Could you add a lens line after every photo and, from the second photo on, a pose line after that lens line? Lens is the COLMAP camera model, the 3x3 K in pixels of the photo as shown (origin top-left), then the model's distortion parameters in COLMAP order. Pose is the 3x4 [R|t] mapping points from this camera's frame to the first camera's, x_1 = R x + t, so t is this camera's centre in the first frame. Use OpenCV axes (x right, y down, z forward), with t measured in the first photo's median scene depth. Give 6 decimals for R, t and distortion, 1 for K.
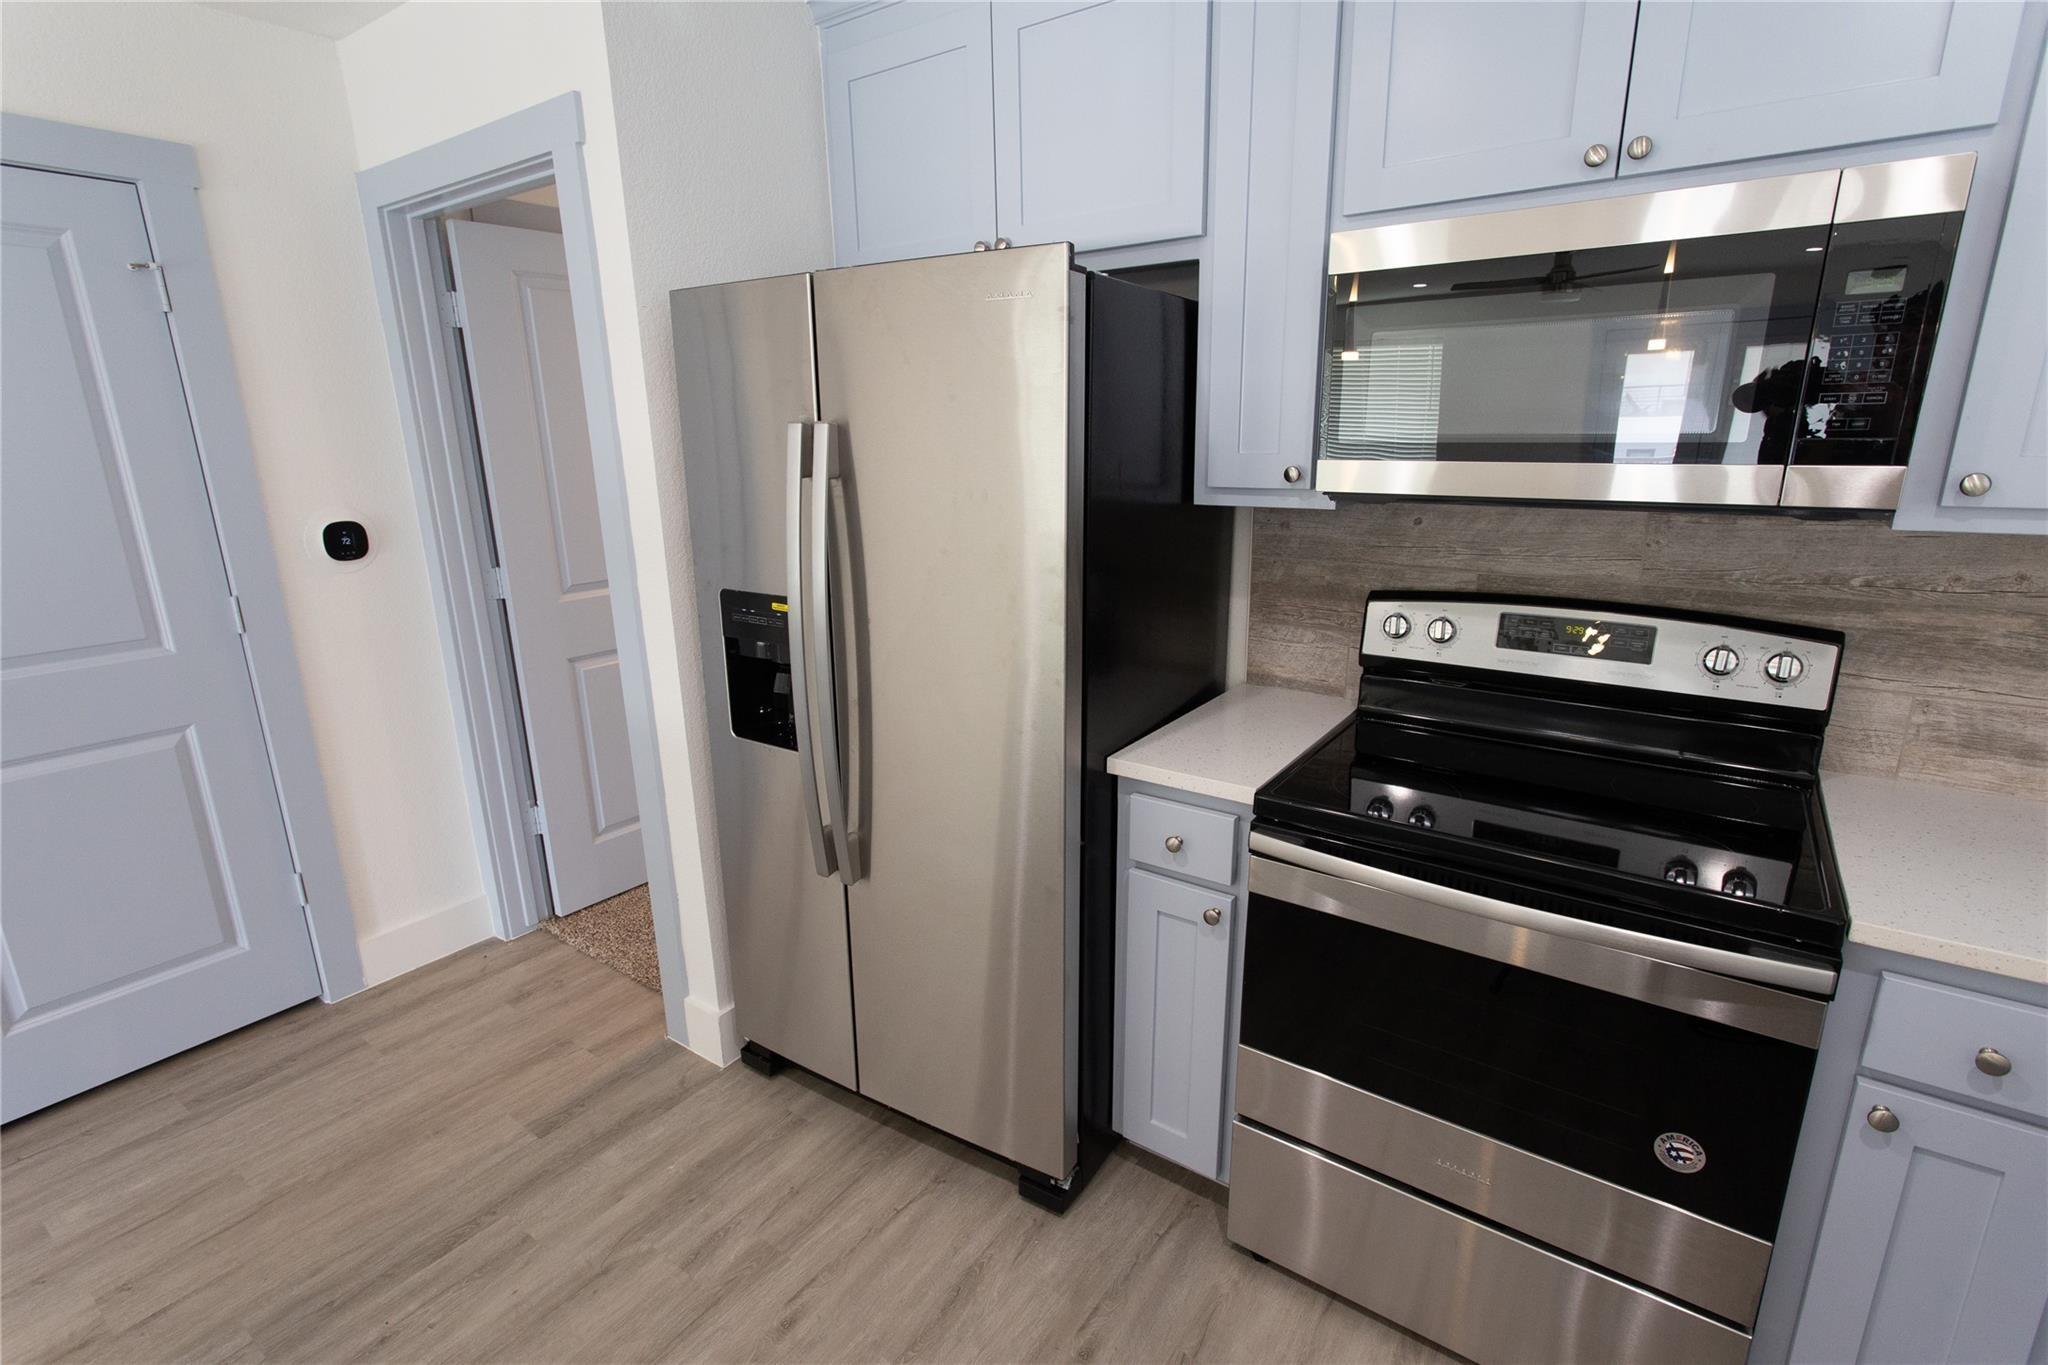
lens RADIAL K [[961.8, 0, 1016.6], [0, 961.8, 683.1], [0, 0, 1]] dist [0.001074, 0.002101]
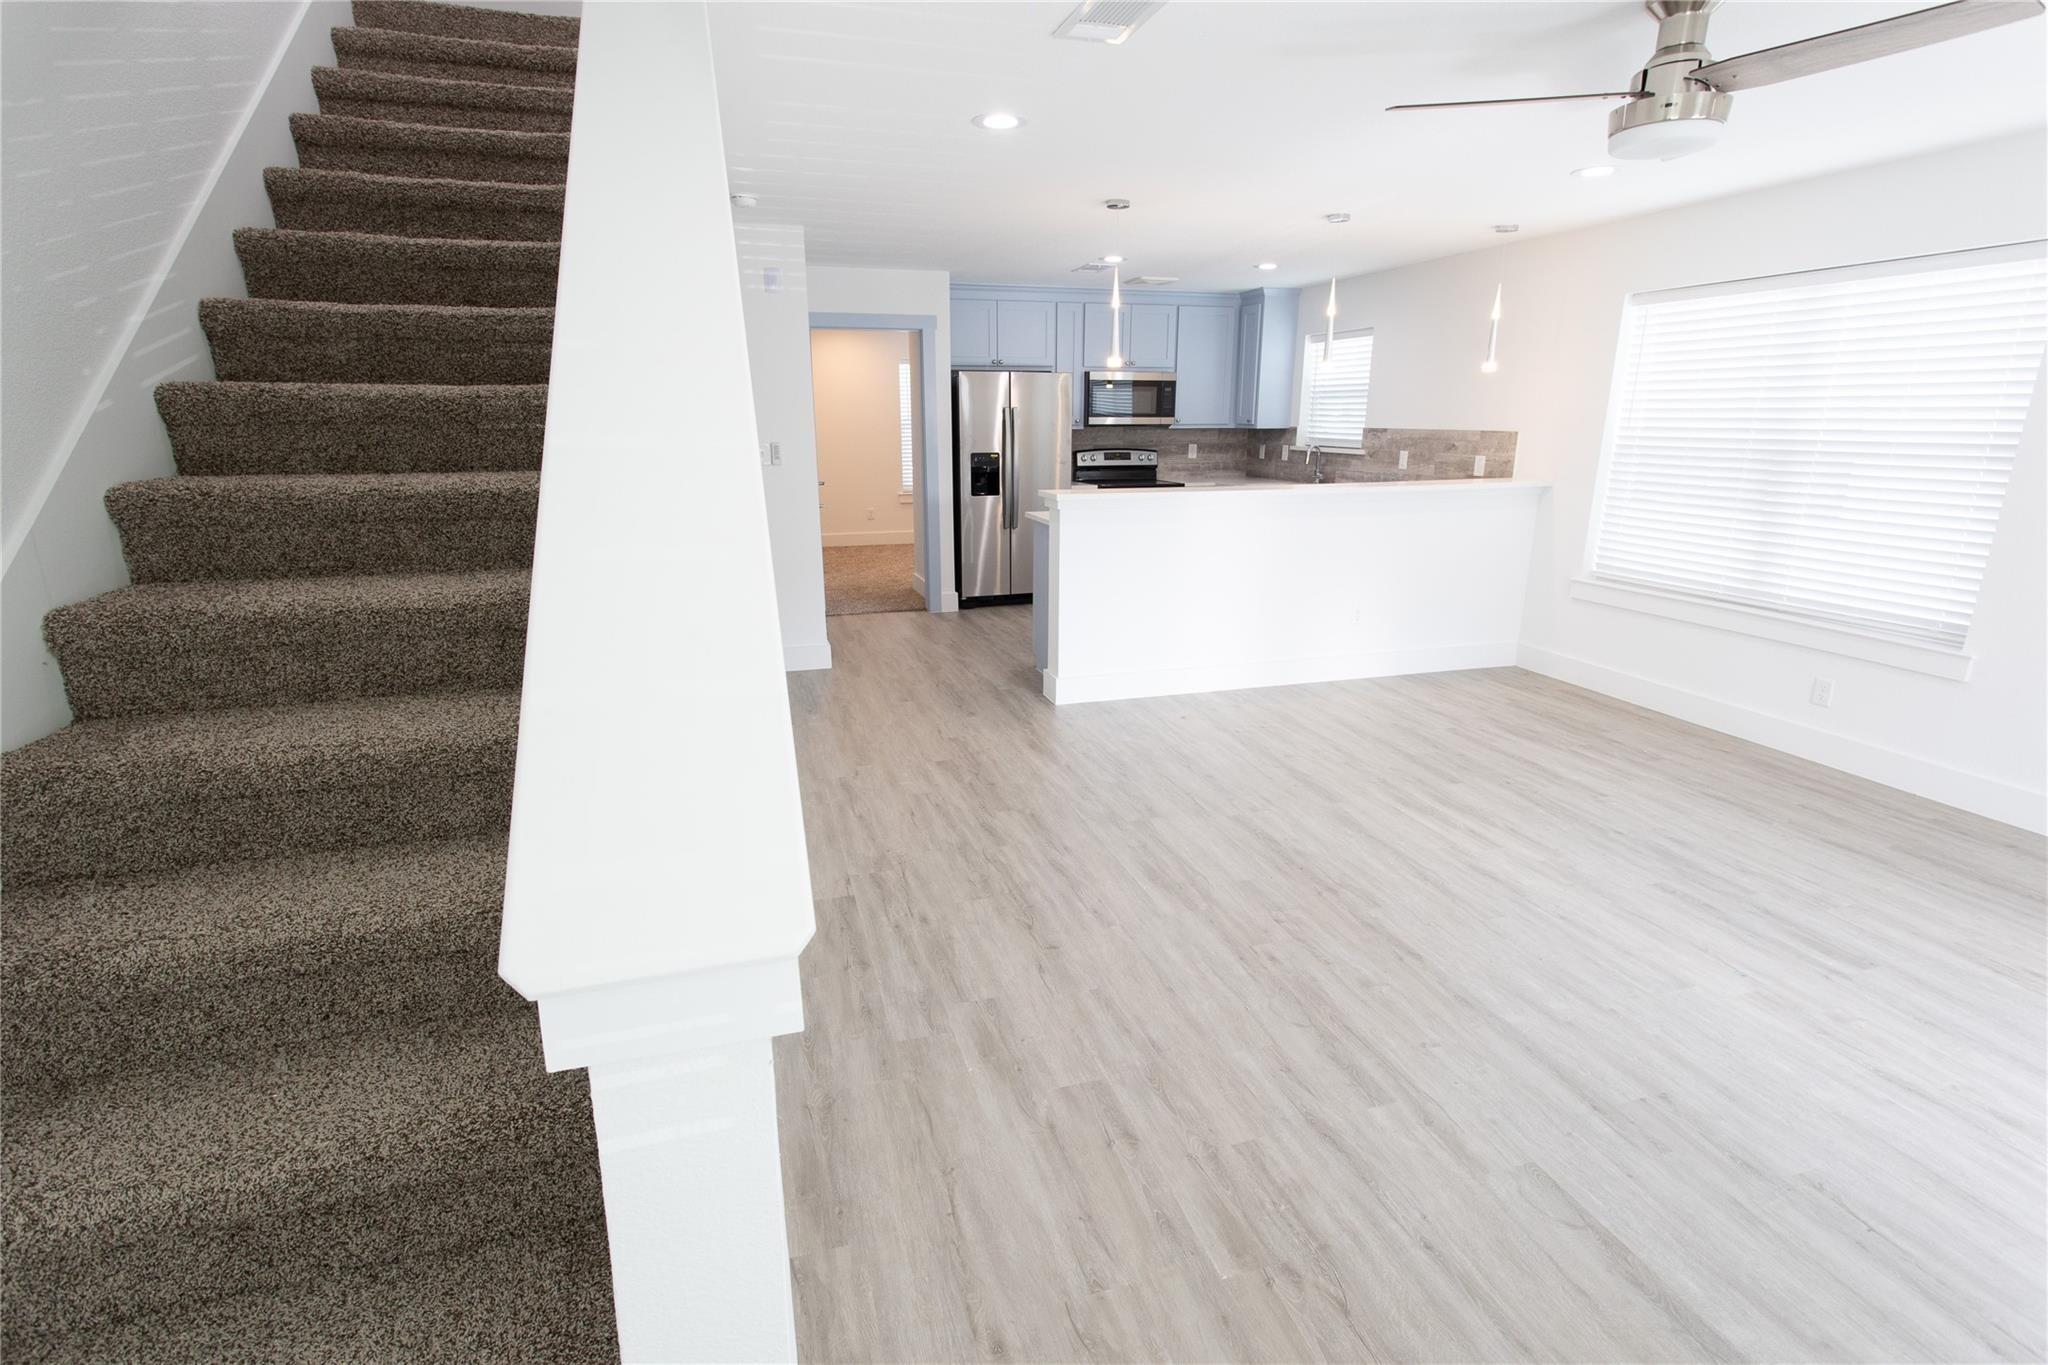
lens RADIAL K [[961.8, 0, 1016.6], [0, 961.8, 683.1], [0, 0, 1]] dist [0.001074, 0.002101]
pose [[0.613530, -0.198274, 0.764374, -3.444079], [0.195621, 0.975956, 0.096140, 0.472551], [-0.765058, 0.090543, 0.637565, -1.484888]]
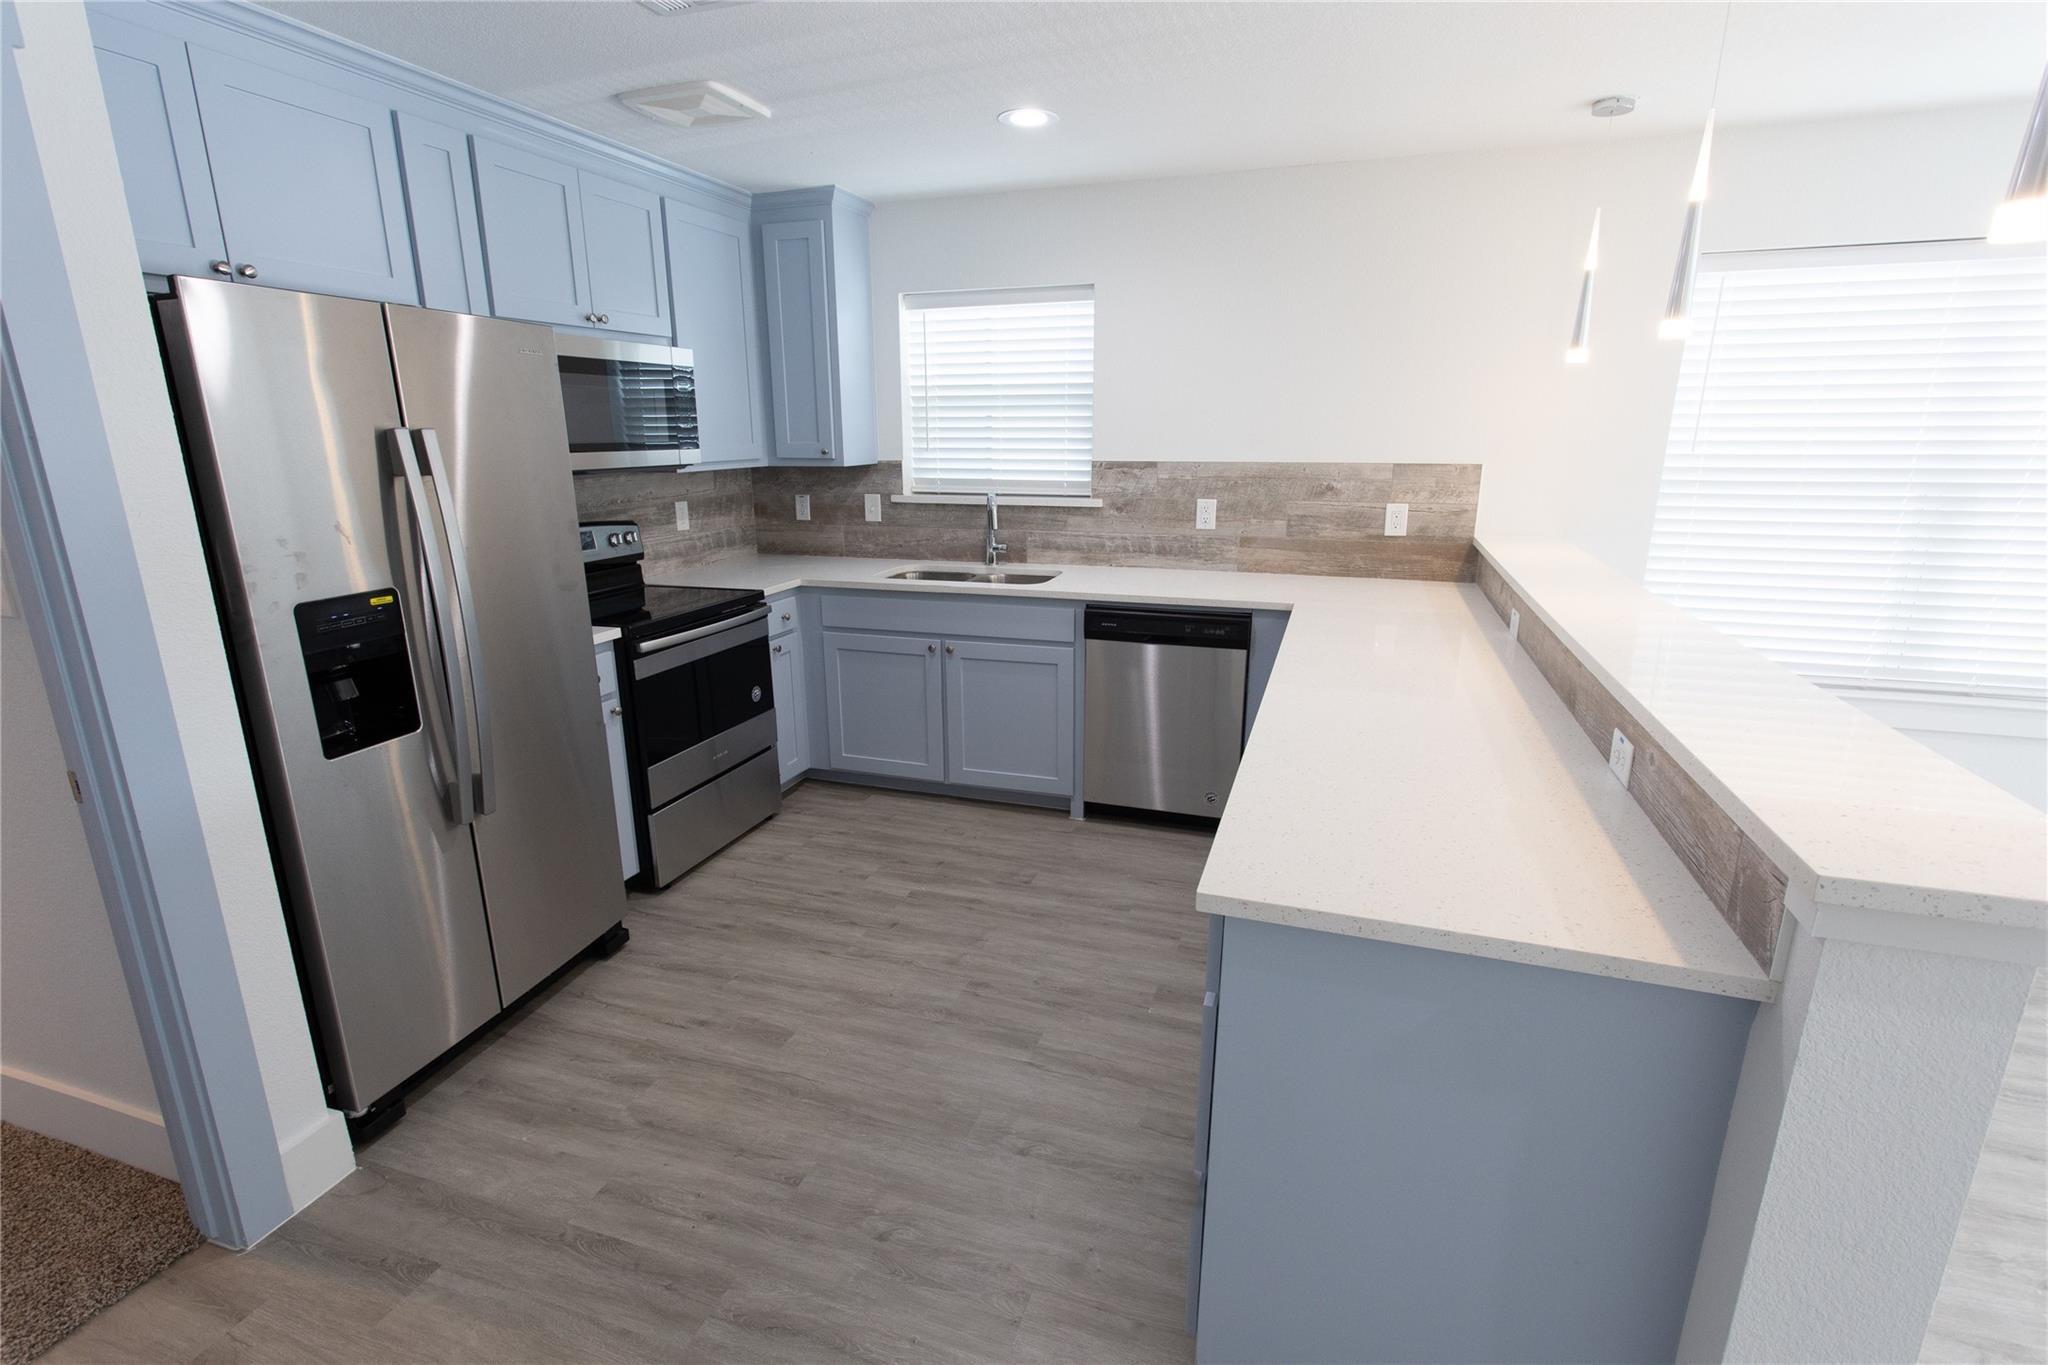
lens RADIAL K [[961.8, 0, 1016.6], [0, 961.8, 683.1], [0, 0, 1]] dist [0.001074, 0.002101]
pose [[-0.290496, -0.229215, 0.929017, -1.538071], [0.257786, 0.916242, 0.306671, -0.147816], [-0.921498, 0.328574, -0.207076, 0.631598]]
